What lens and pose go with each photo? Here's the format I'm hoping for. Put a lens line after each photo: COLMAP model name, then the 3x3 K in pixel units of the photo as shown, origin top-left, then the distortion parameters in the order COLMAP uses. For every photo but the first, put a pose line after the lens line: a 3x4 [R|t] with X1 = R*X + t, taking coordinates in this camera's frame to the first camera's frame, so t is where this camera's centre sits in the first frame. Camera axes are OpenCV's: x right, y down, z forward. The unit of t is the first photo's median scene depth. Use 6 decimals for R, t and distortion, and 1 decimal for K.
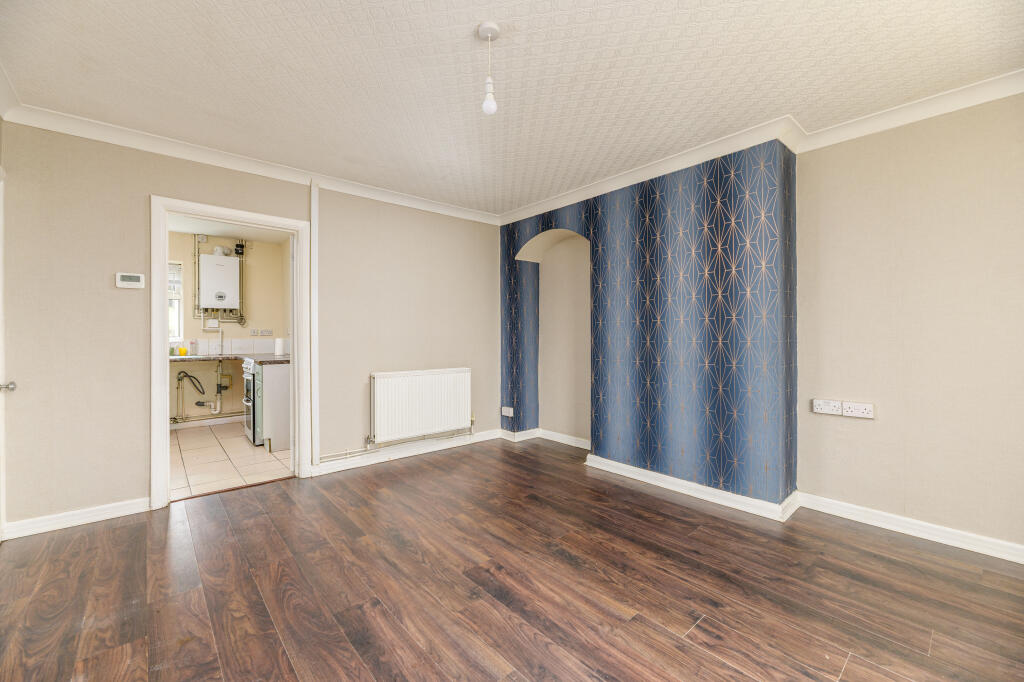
lens RADIAL K [[417.2, 0, 510.6], [0, 417.2, 337.4], [0, 0, 1]] dist [0.000343, -0.000125]
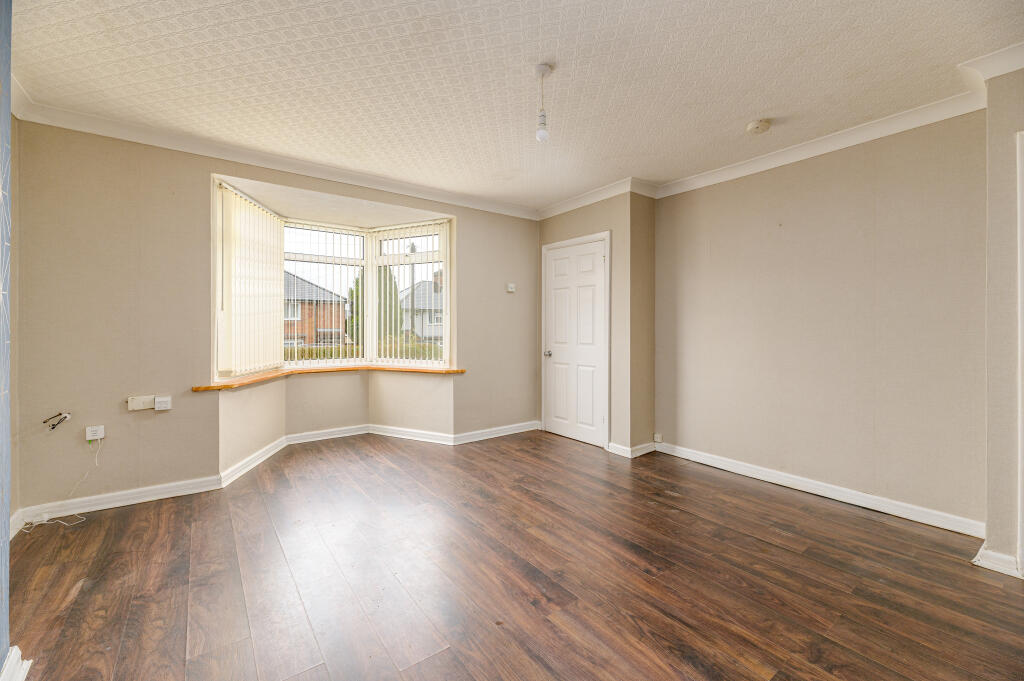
lens RADIAL K [[417.4, 0, 514.2], [0, 417.4, 328.7], [0, 0, 1]] dist [0.004595, -0.000237]
pose [[-0.997326, 0.000293, 0.073085, -0.042866], [0.001302, 0.999905, 0.013754, -0.015517], [-0.073074, 0.013813, -0.997231, 1.741167]]
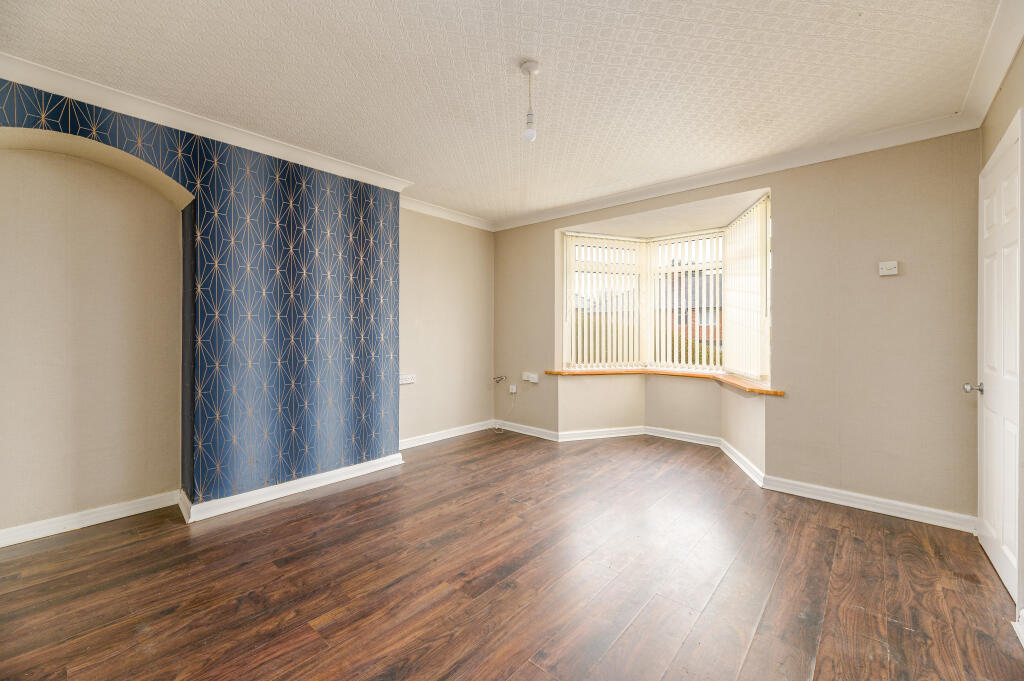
lens RADIAL K [[417.4, 0, 504.6], [0, 417.4, 331.2], [0, 0, 1]] dist [0.004595, -0.000237]
pose [[-0.126549, 0.003873, 0.991953, -0.937847], [0.004843, 0.999983, -0.003287, -0.003363], [-0.991949, 0.004388, -0.126566, 0.967348]]
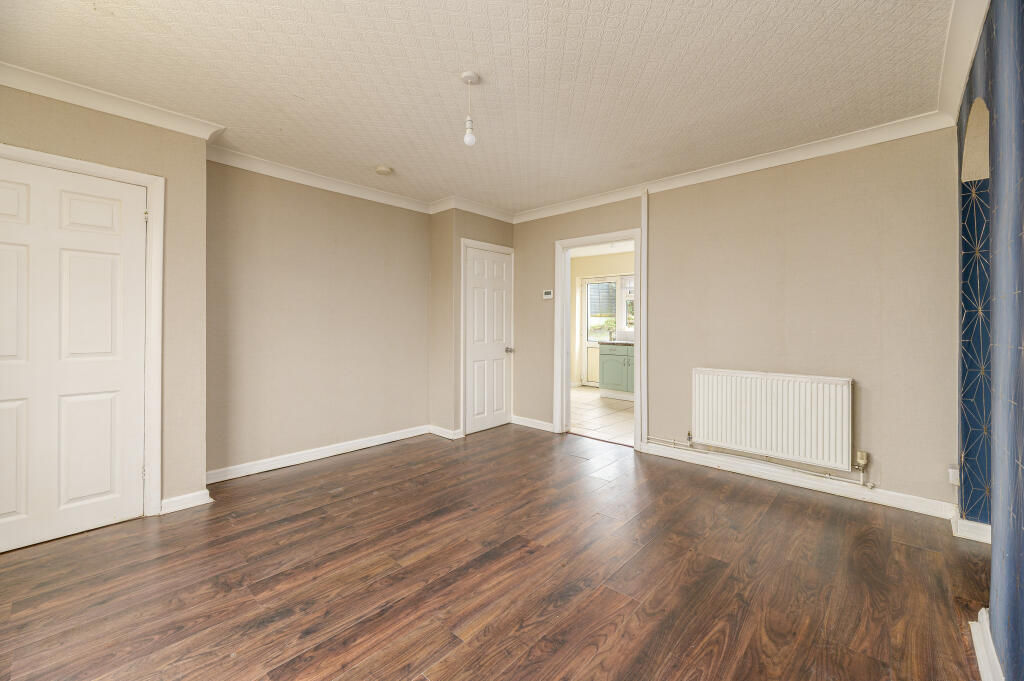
lens RADIAL K [[417.4, 0, 503.8], [0, 417.4, 326.0], [0, 0, 1]] dist [0.004595, -0.000237]
pose [[0.104785, 0.000779, -0.994495, 0.938251], [-0.012141, 0.999926, -0.000496, -0.004749], [0.994421, 0.012126, 0.104787, 0.773993]]
